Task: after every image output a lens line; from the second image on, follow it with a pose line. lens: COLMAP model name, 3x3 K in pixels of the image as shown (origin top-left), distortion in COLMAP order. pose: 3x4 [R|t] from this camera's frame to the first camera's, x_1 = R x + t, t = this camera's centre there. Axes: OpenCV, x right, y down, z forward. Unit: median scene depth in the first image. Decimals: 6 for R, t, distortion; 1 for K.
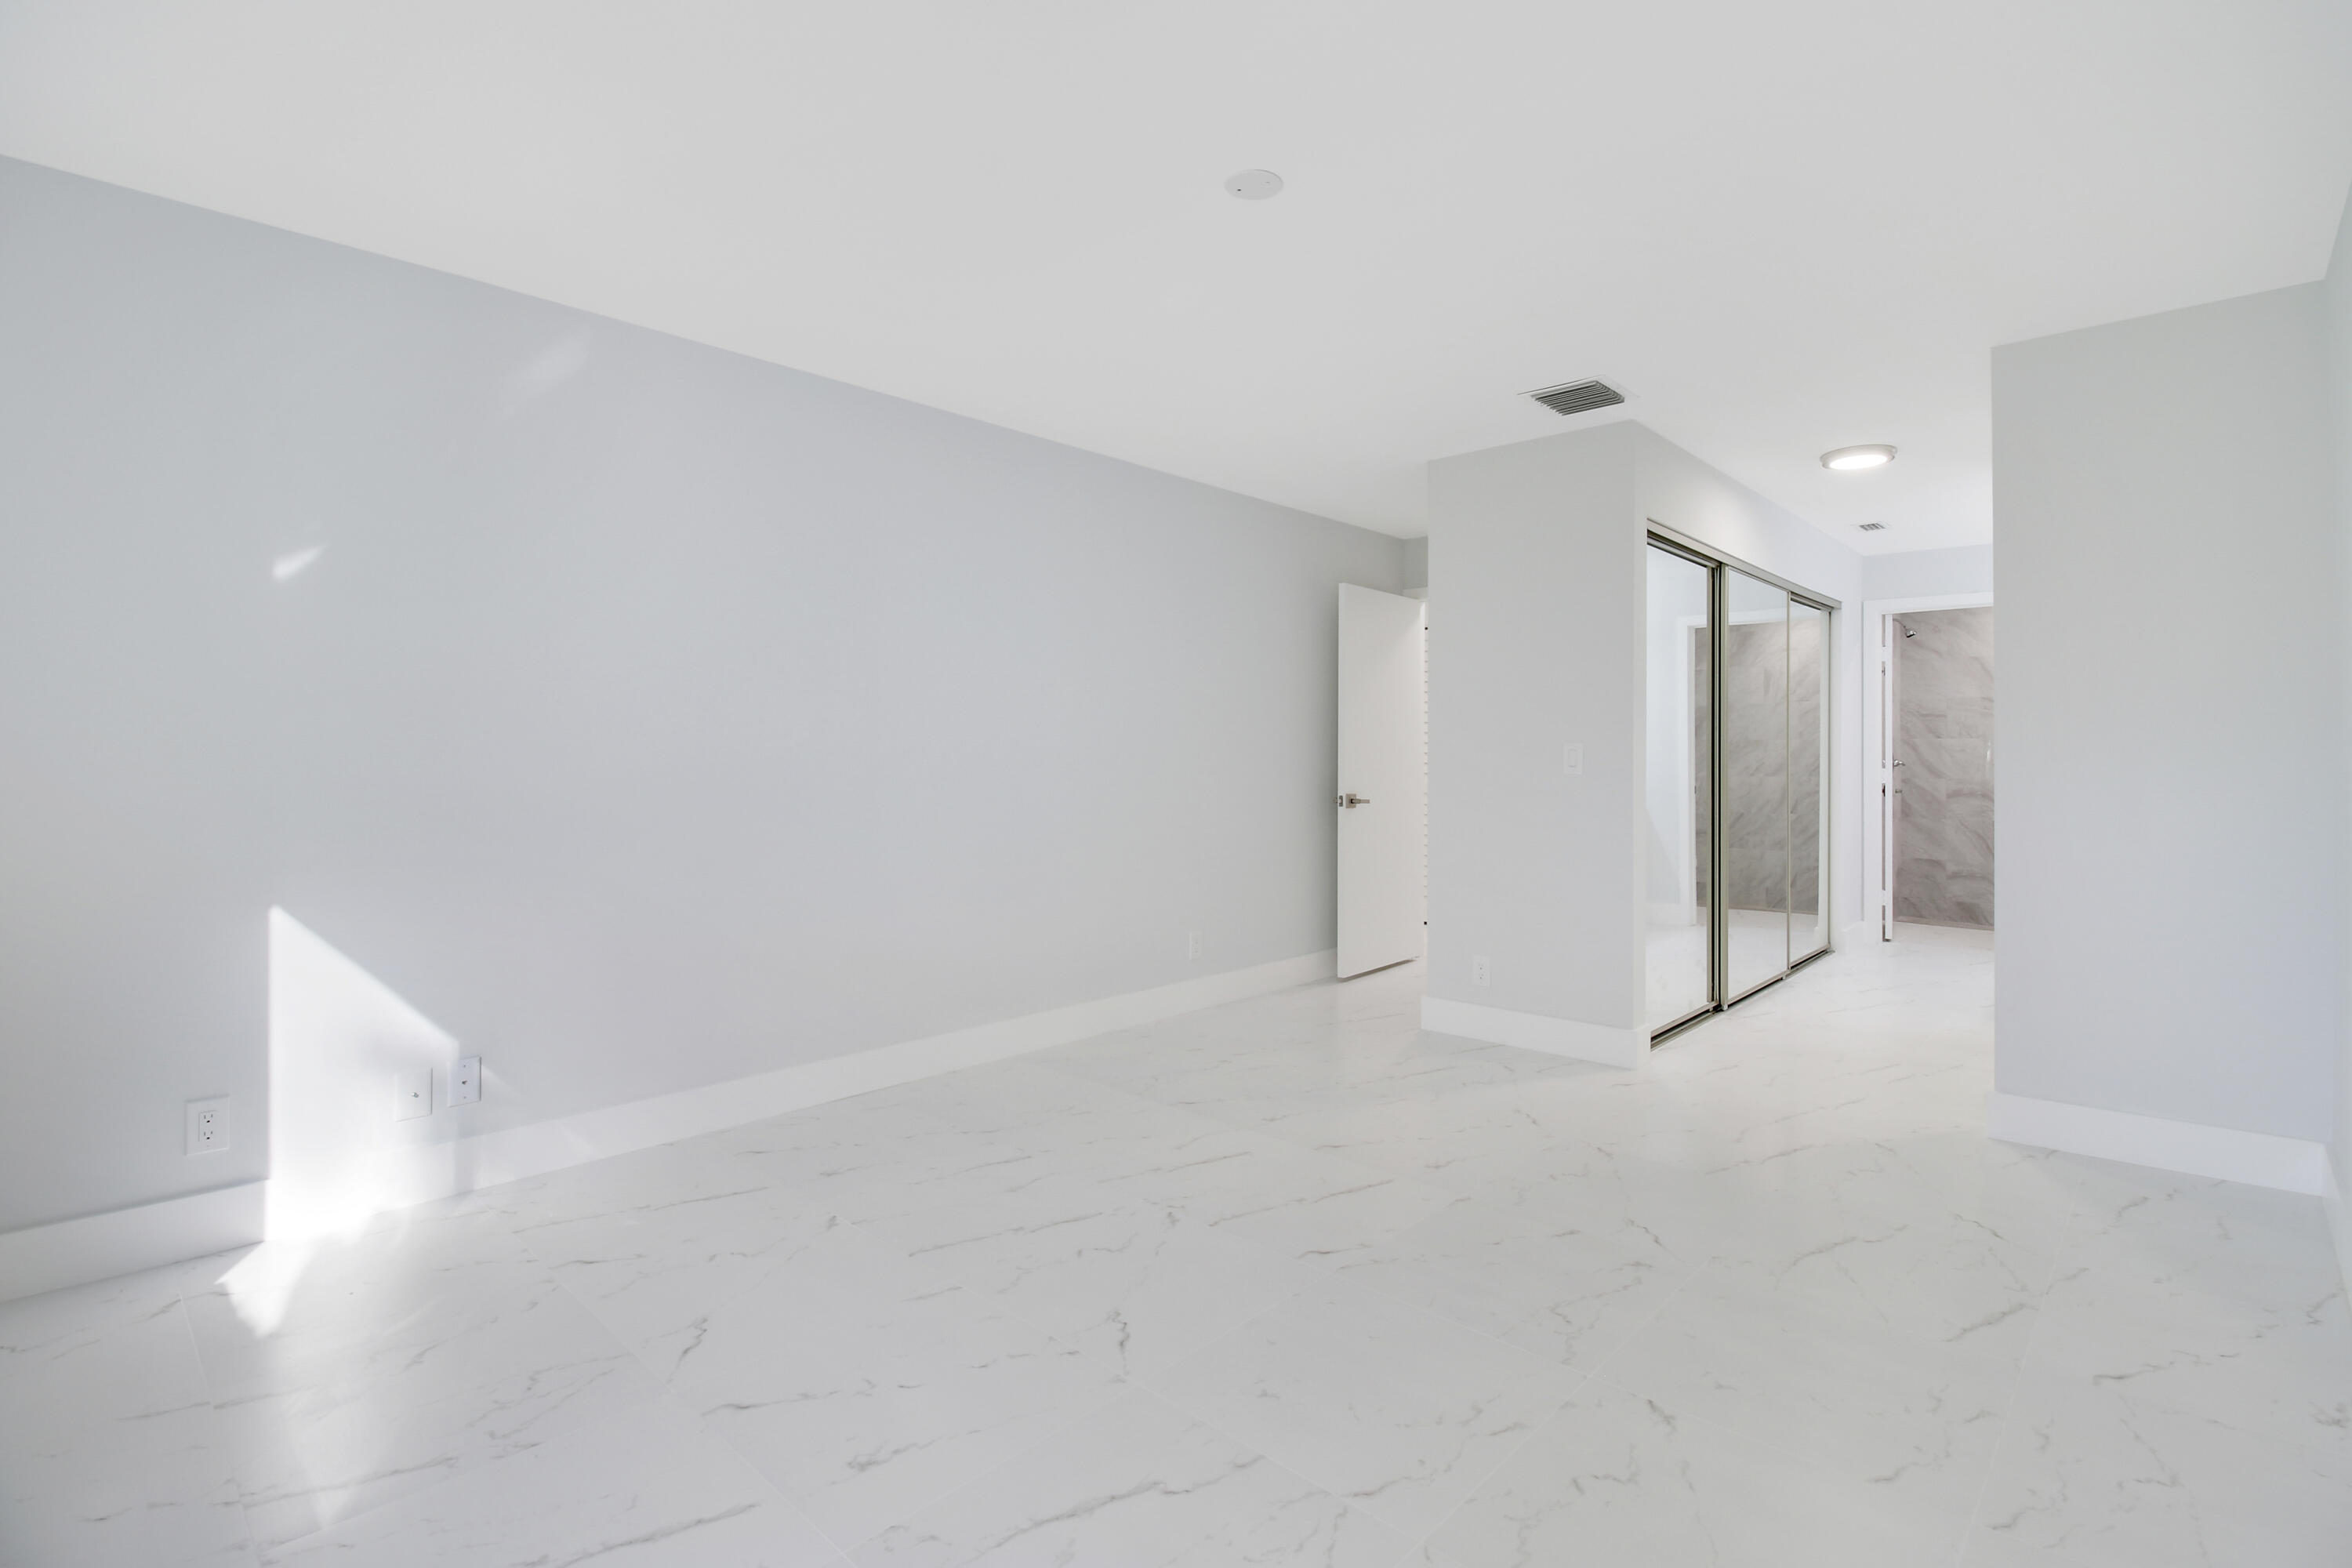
lens RADIAL K [[1106.8, 0, 1177.6], [0, 1106.8, 756.7], [0, 0, 1]] dist [0.002336, -0.011135]
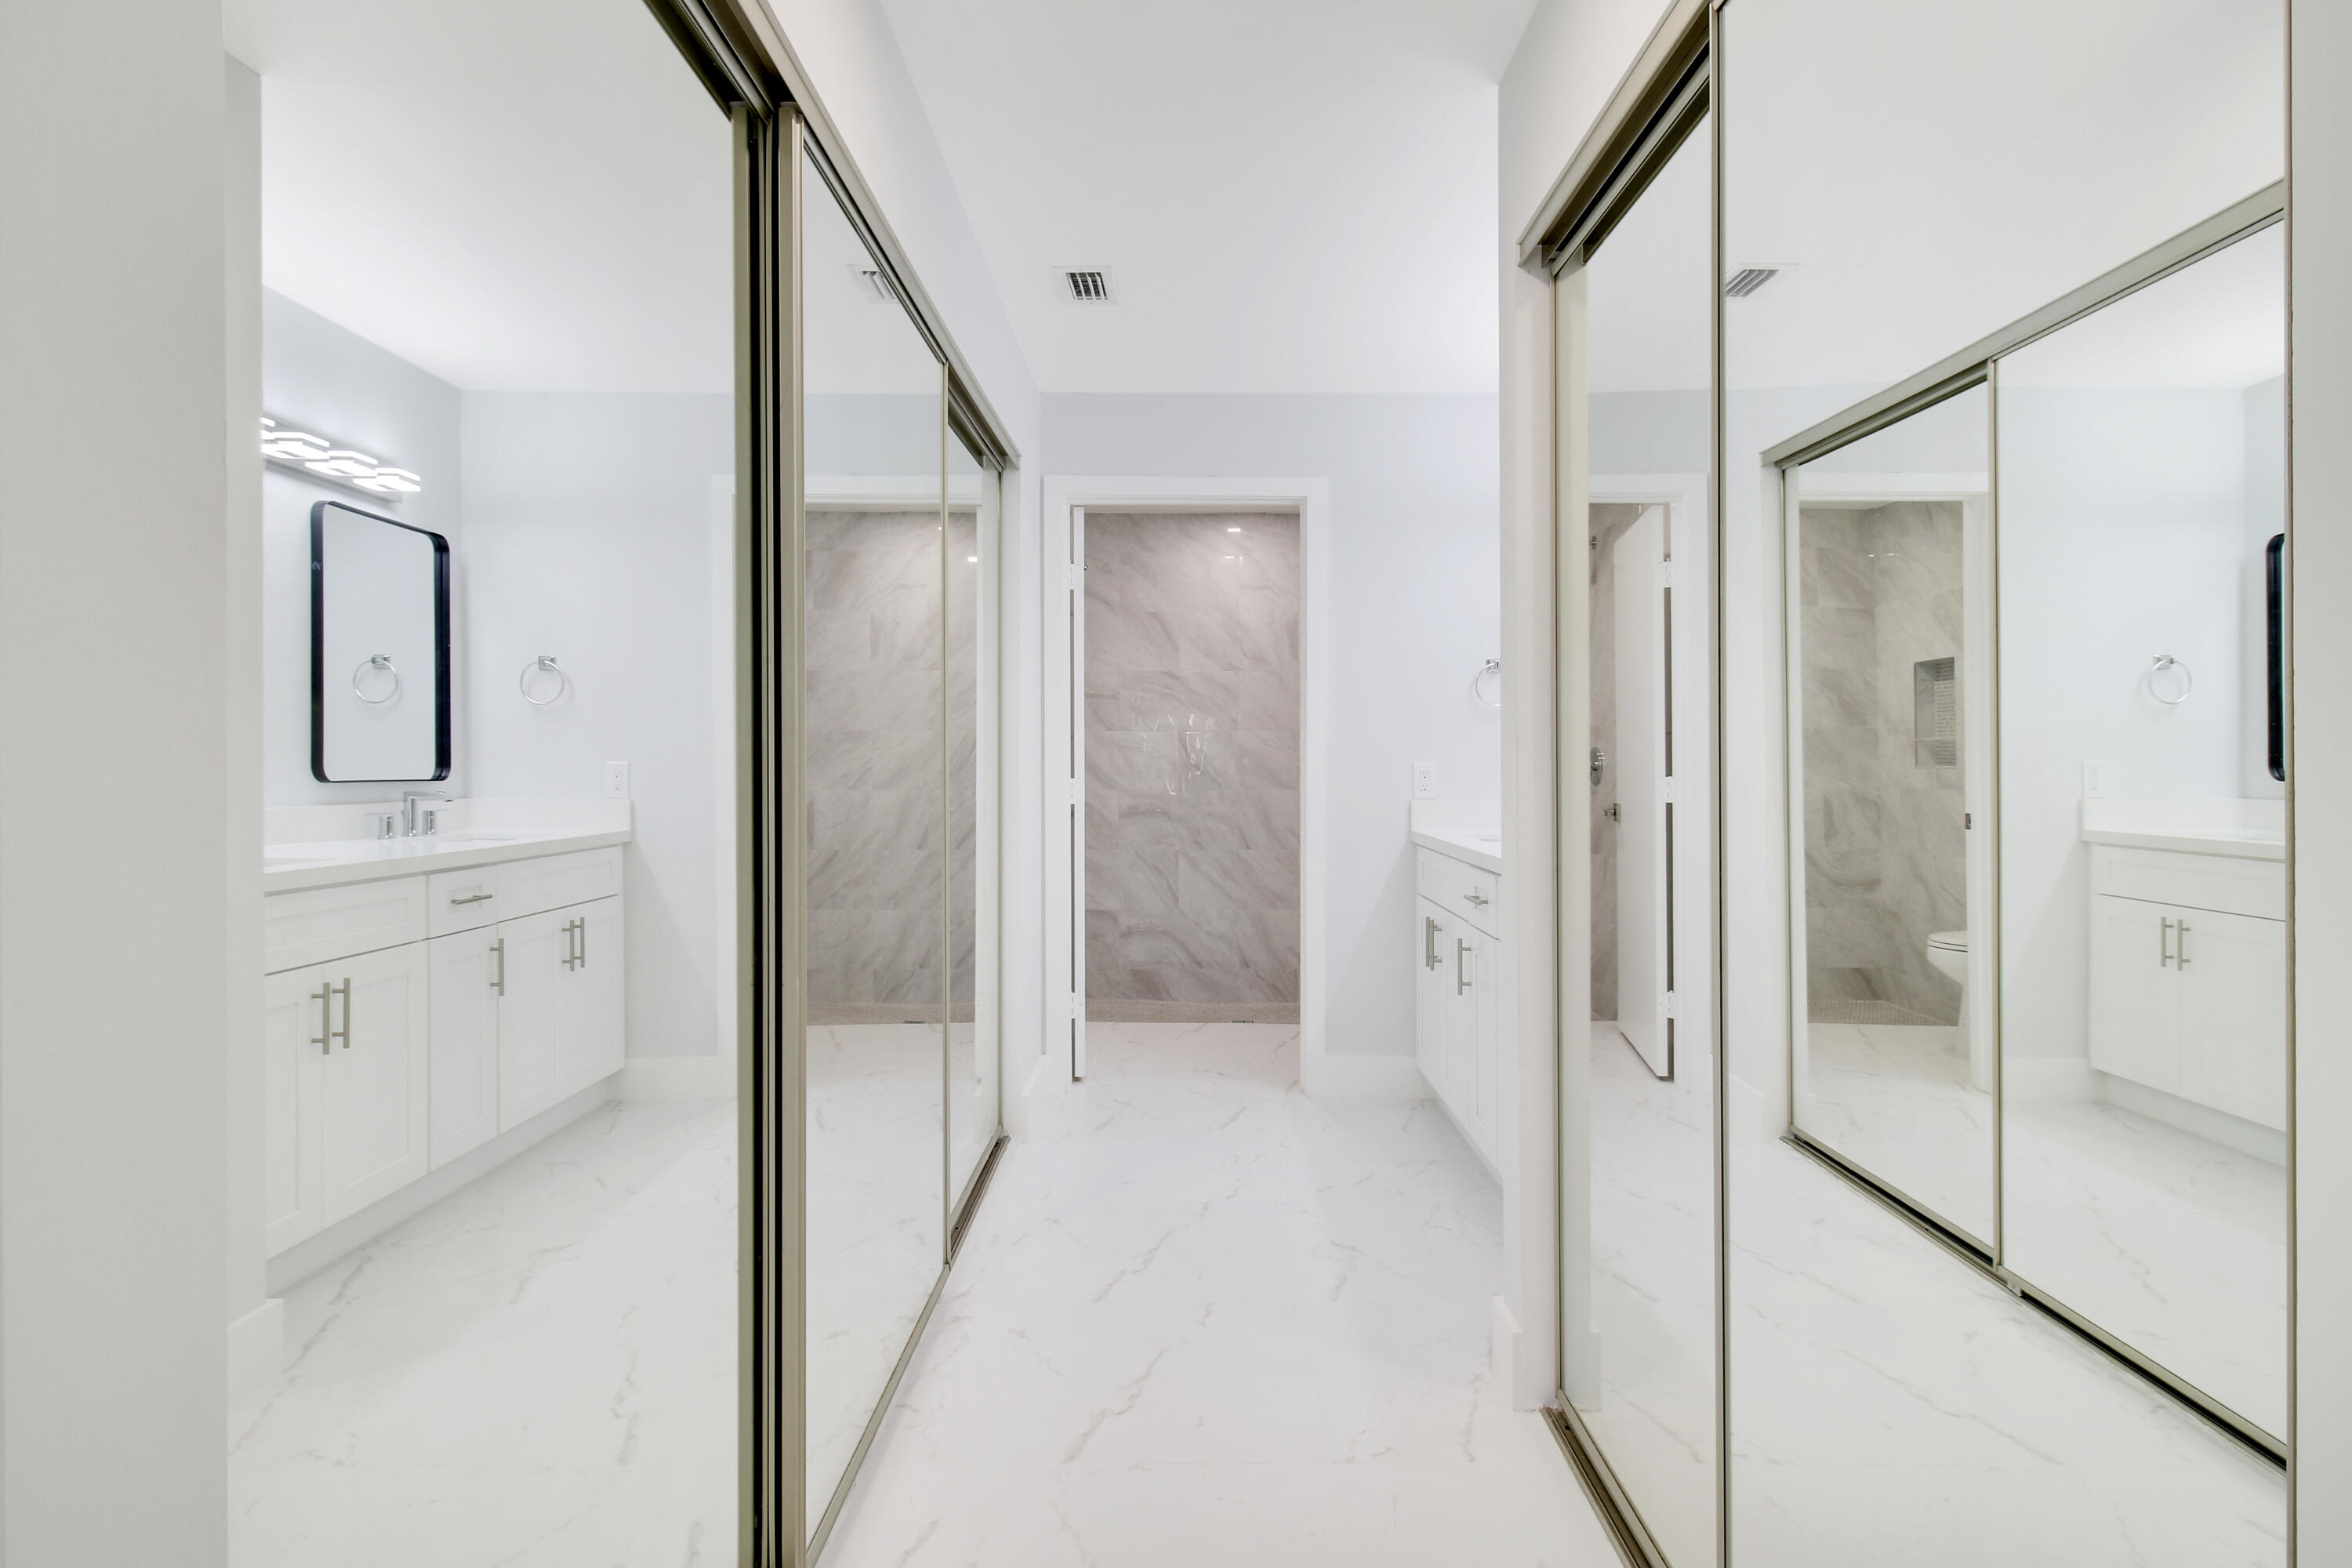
lens RADIAL K [[1106.8, 0, 1177.6], [0, 1106.8, 756.7], [0, 0, 1]] dist [0.002336, -0.011135]
pose [[0.717023, 0.003670, 0.697040, 0.247469], [0.000210, 0.999985, -0.005480, 0.003283], [-0.697049, 0.004076, 0.717012, 0.487088]]
